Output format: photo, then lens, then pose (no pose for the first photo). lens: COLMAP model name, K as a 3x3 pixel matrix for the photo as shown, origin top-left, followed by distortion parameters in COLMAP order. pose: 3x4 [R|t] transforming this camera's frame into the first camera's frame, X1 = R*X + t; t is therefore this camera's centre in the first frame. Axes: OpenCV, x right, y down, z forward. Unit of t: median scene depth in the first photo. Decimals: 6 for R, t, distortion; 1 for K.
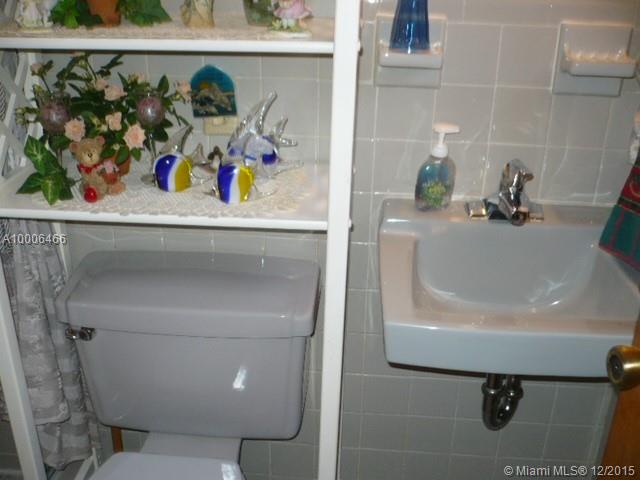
lens RADIAL K [[683.8, 0, 320.0], [0, 683.8, 240.0], [0, 0, 1]] dist [-0.035491, 0.002186]
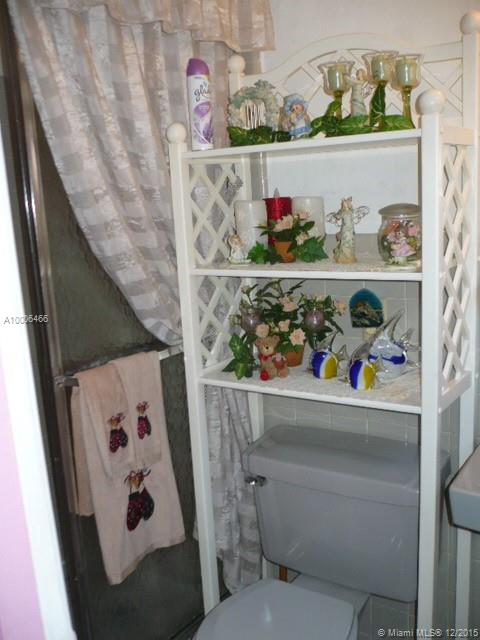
lens RADIAL K [[643.5, 0, 240.0], [0, 643.5, 320.0], [0, 0, 1]] dist [-0.001140, -0.000523]
pose [[0.880480, 0.033455, -0.472902, 0.245371], [-0.128842, 0.976849, -0.170781, 0.055969], [0.456240, 0.211299, 0.864406, -0.212949]]
